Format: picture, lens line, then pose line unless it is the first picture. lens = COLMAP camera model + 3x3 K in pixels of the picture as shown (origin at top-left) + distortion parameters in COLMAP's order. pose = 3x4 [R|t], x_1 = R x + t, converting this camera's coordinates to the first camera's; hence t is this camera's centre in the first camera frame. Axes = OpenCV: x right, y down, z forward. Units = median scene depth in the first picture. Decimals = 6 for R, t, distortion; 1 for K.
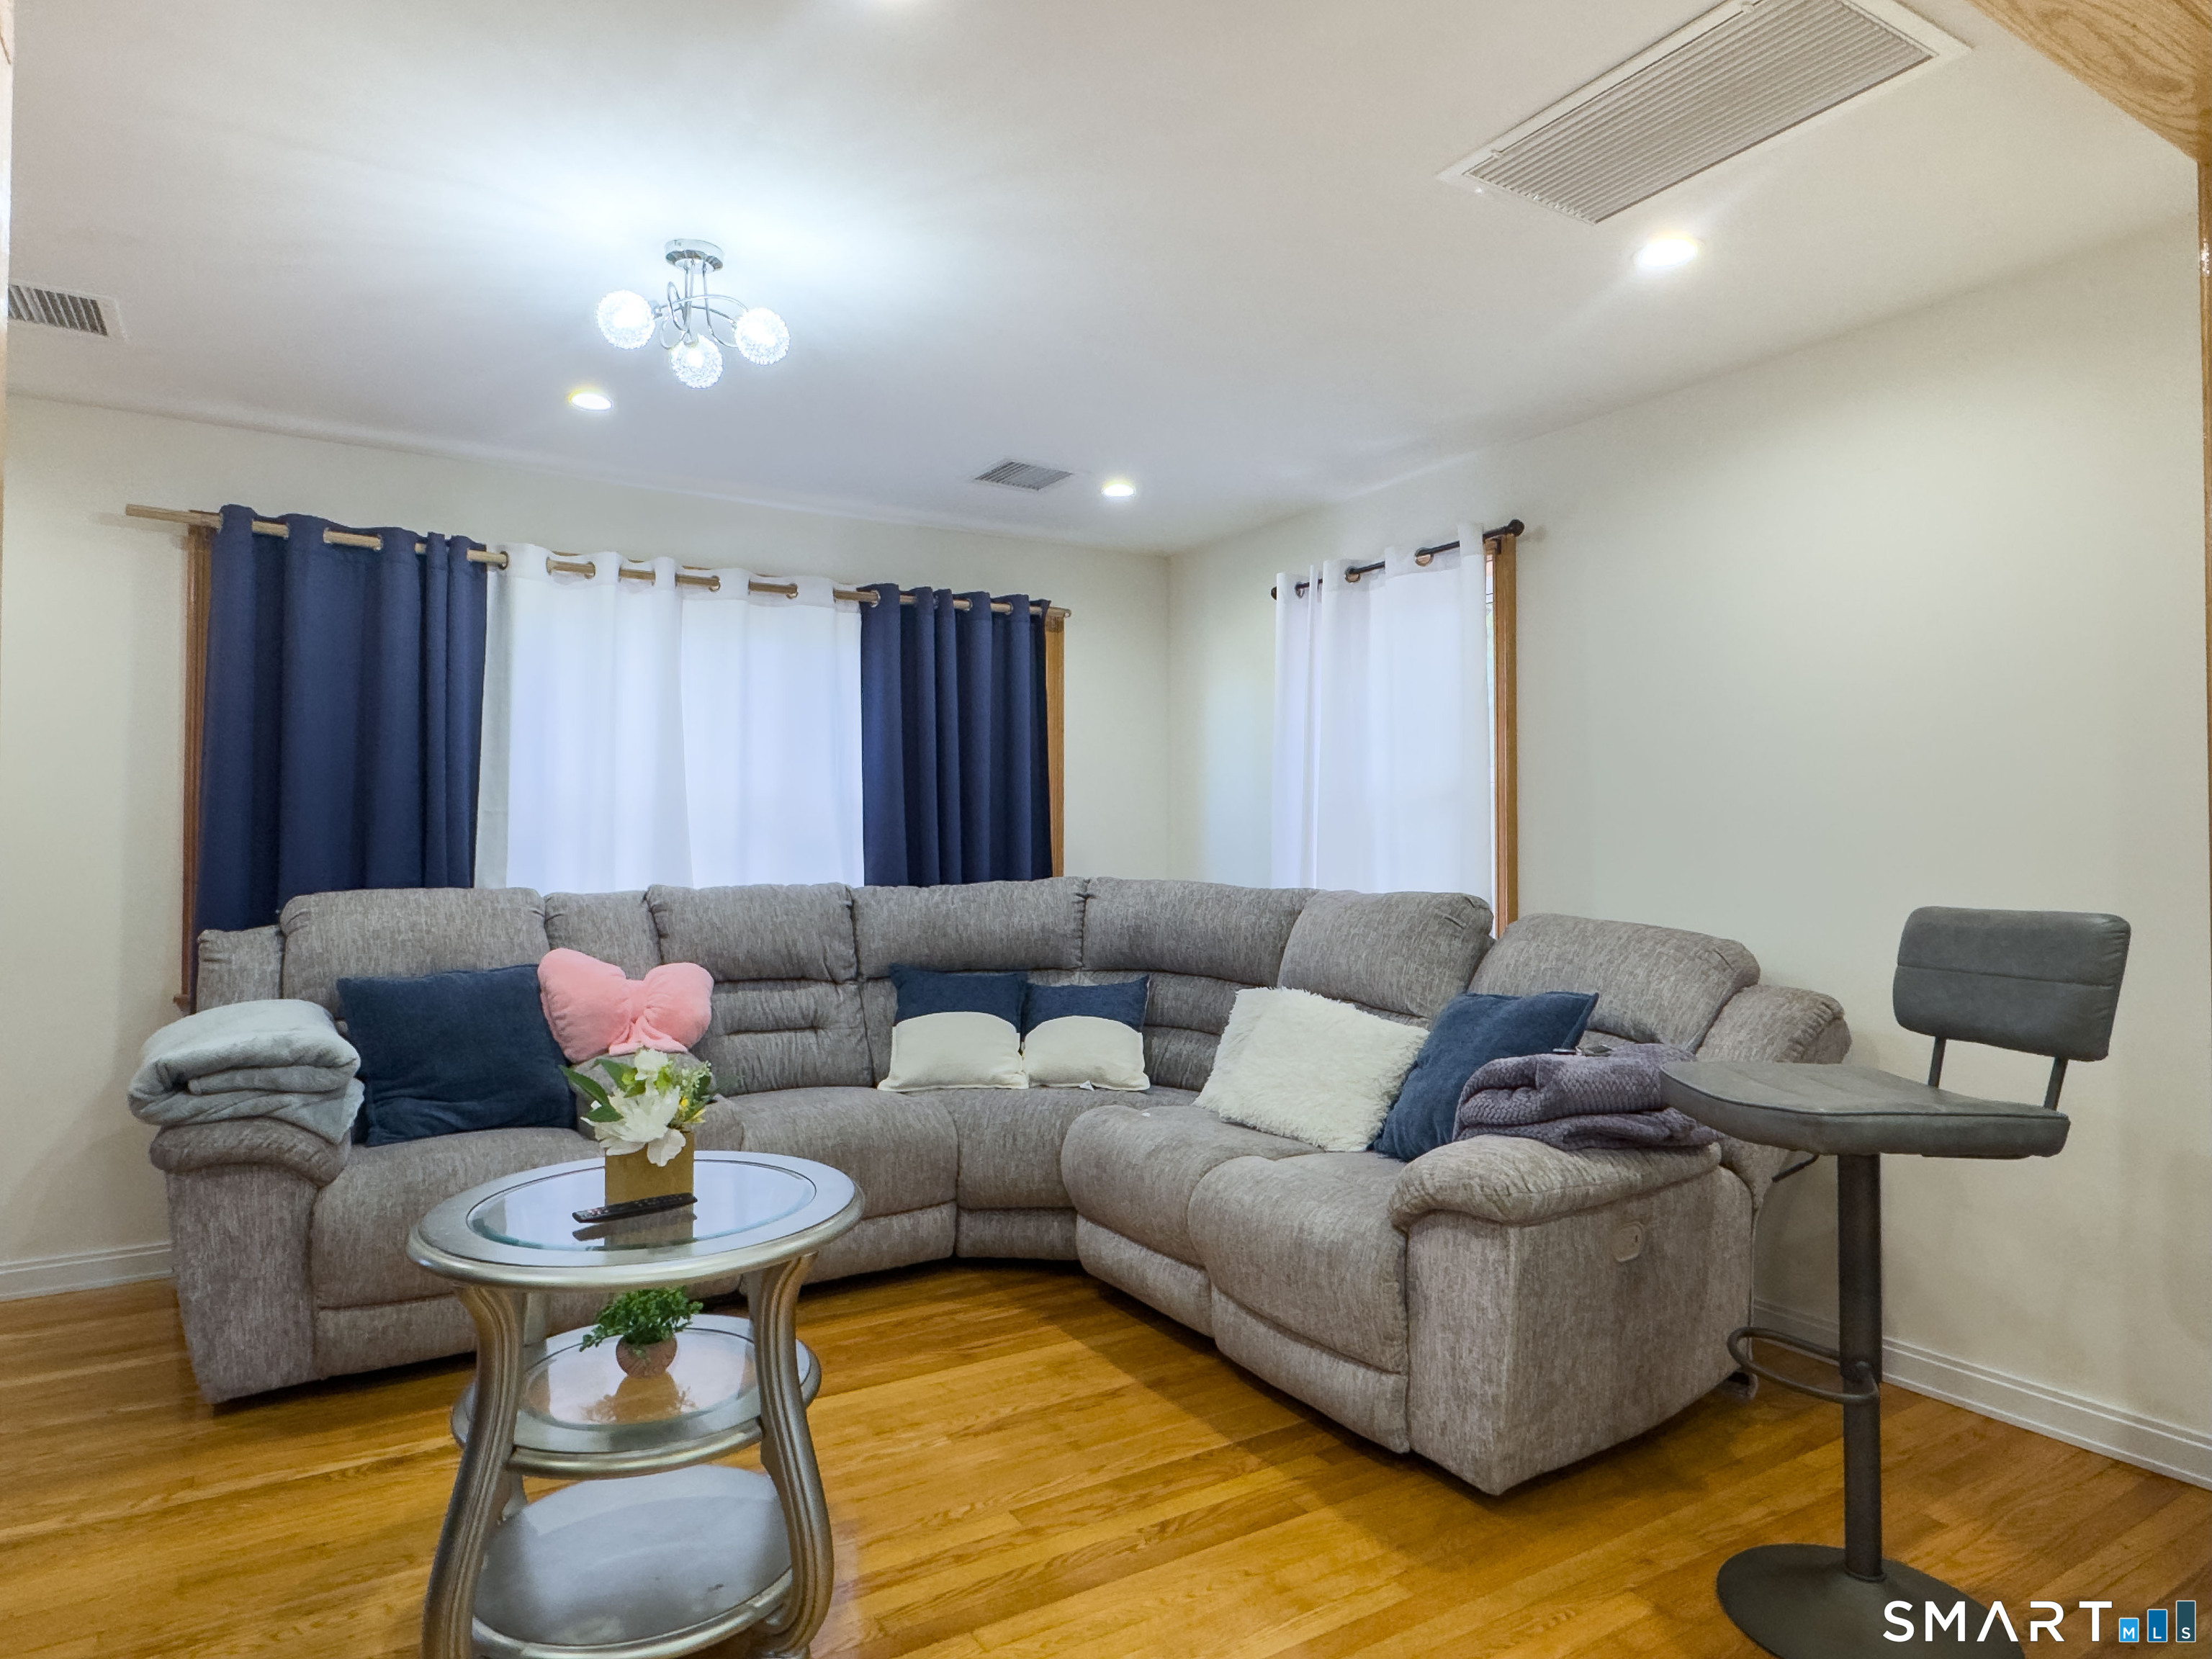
lens RADIAL K [[1279.8, 0, 1090.4], [0, 1279.8, 826.6], [0, 0, 1]] dist [0.000246, -0.000779]
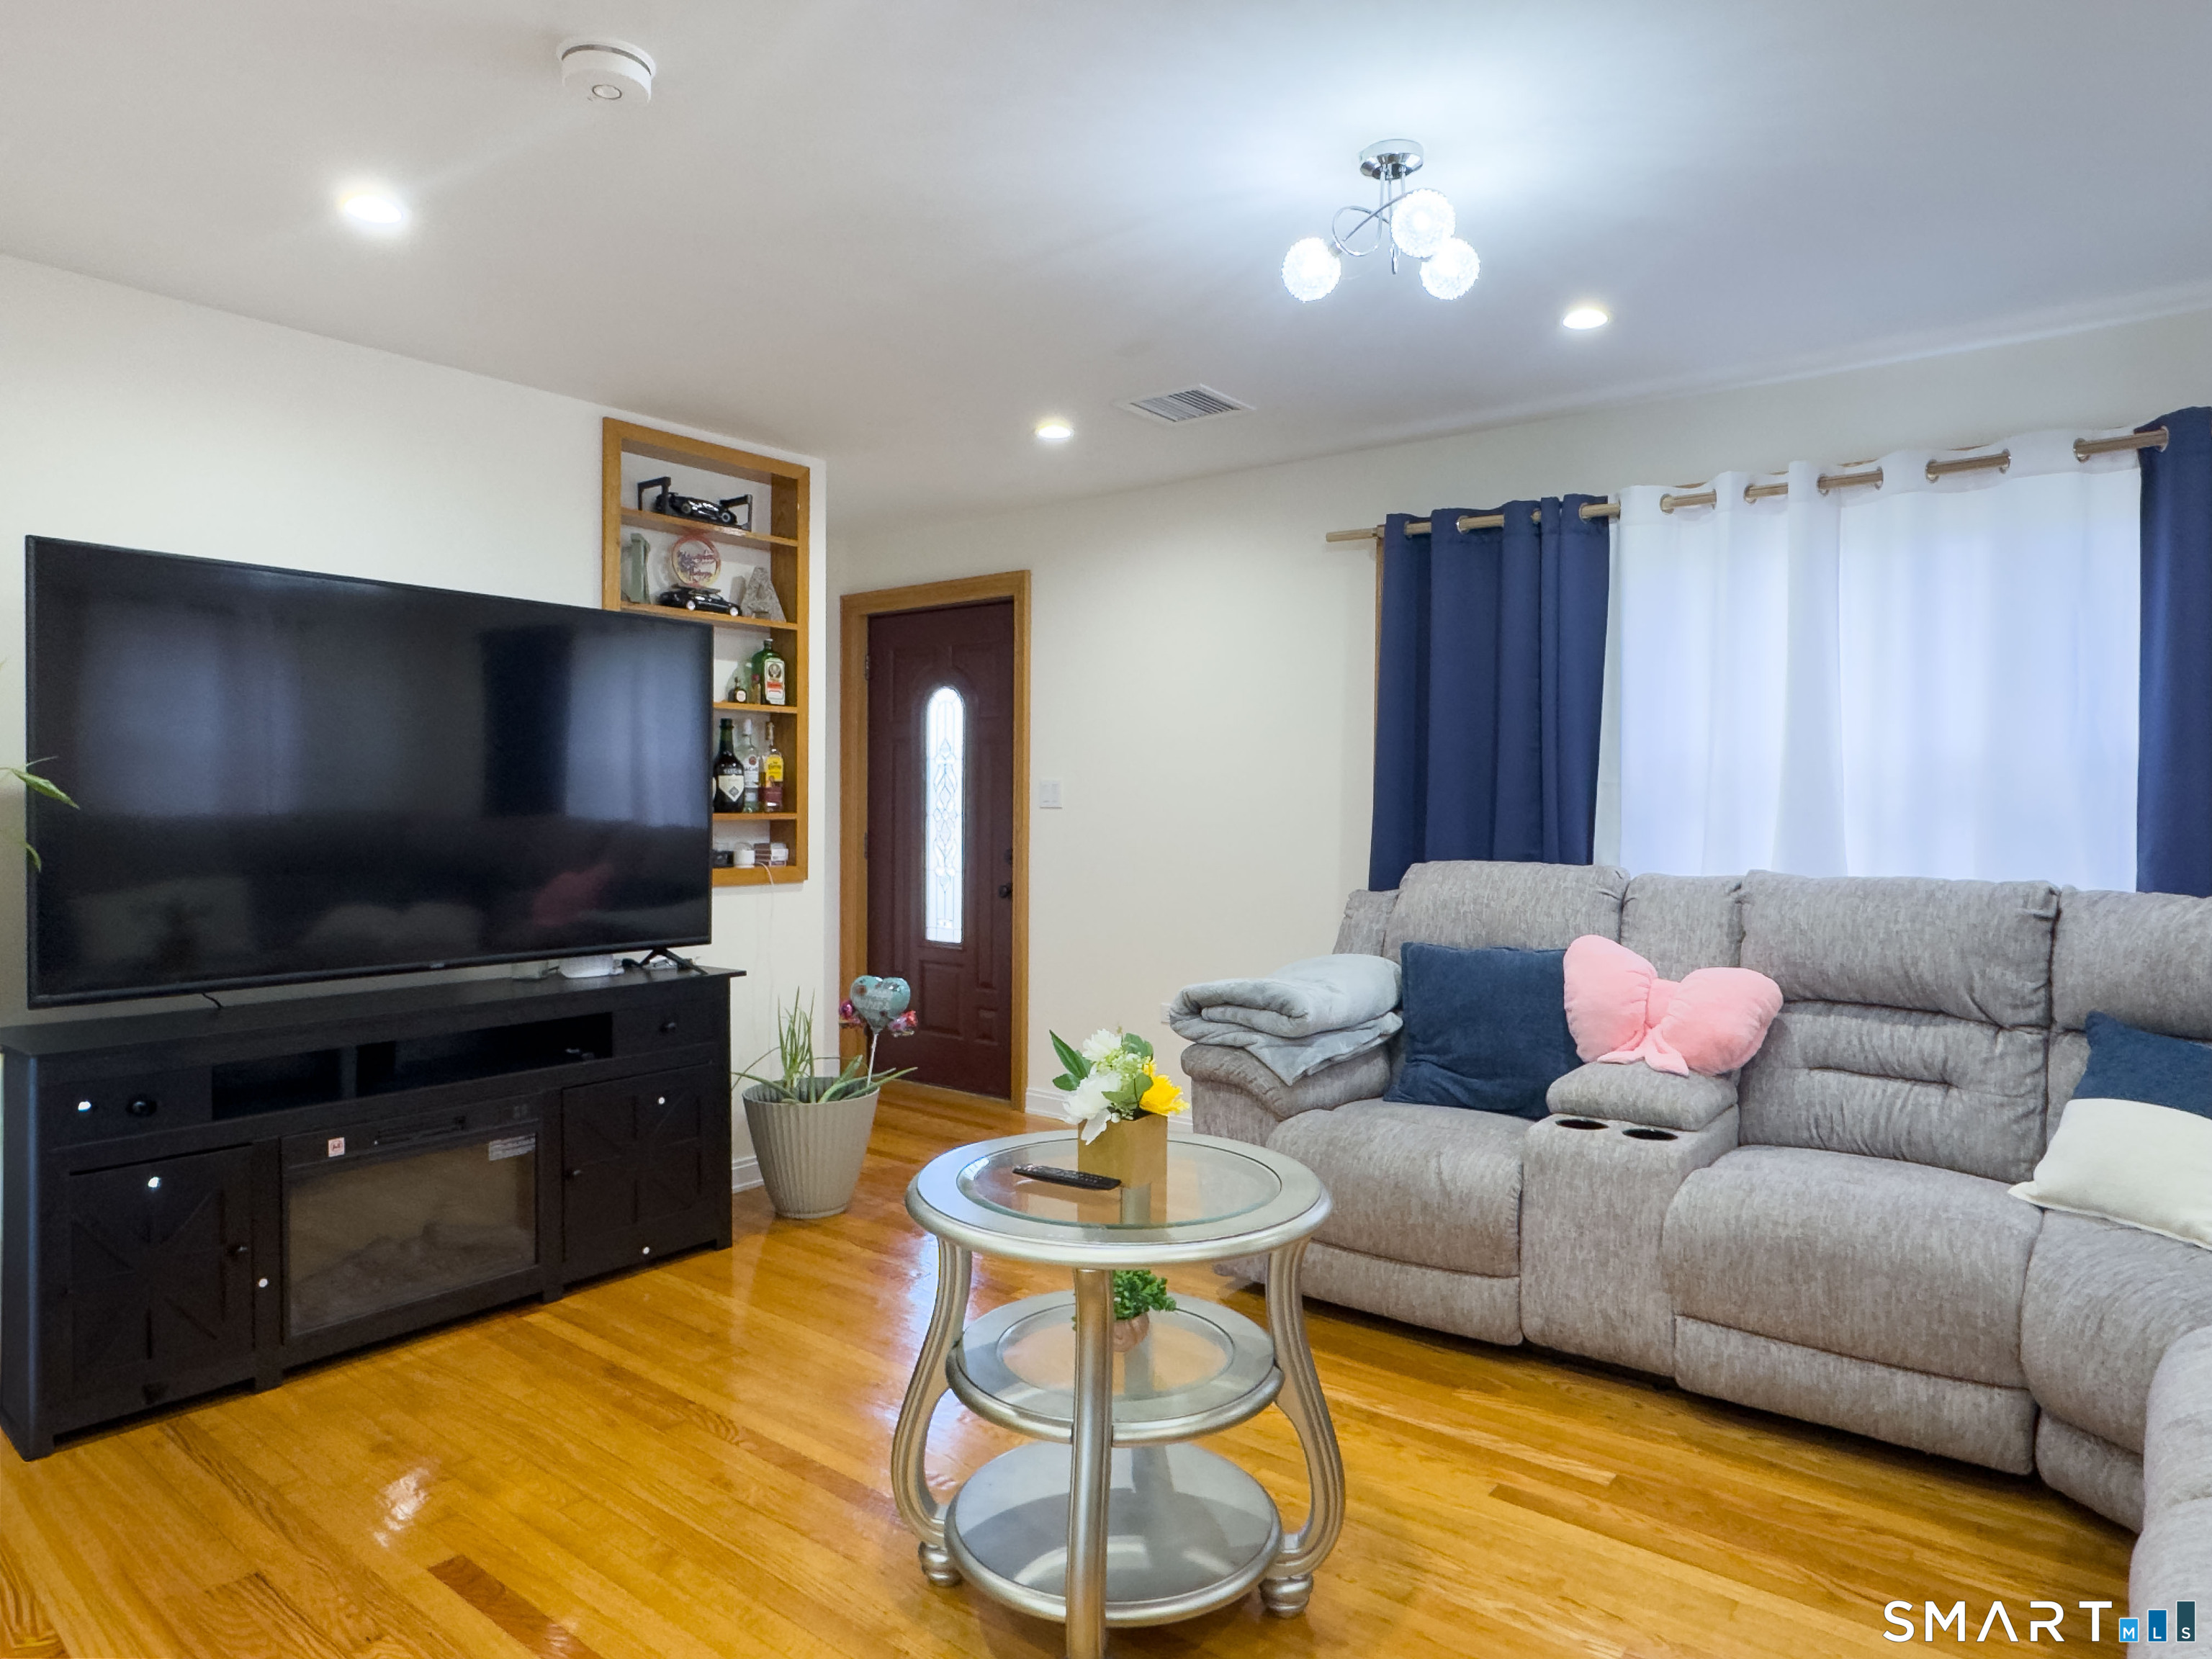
lens RADIAL K [[1344.7, 0, 1097.5], [0, 1344.7, 830.2], [0, 0, 1]] dist [-0.002351, -0.000355]
pose [[0.340505, 0.024618, -0.939920, 0.331306], [0.008188, 0.999542, 0.029145, -0.008988], [0.940207, -0.017620, 0.340148, 0.319280]]
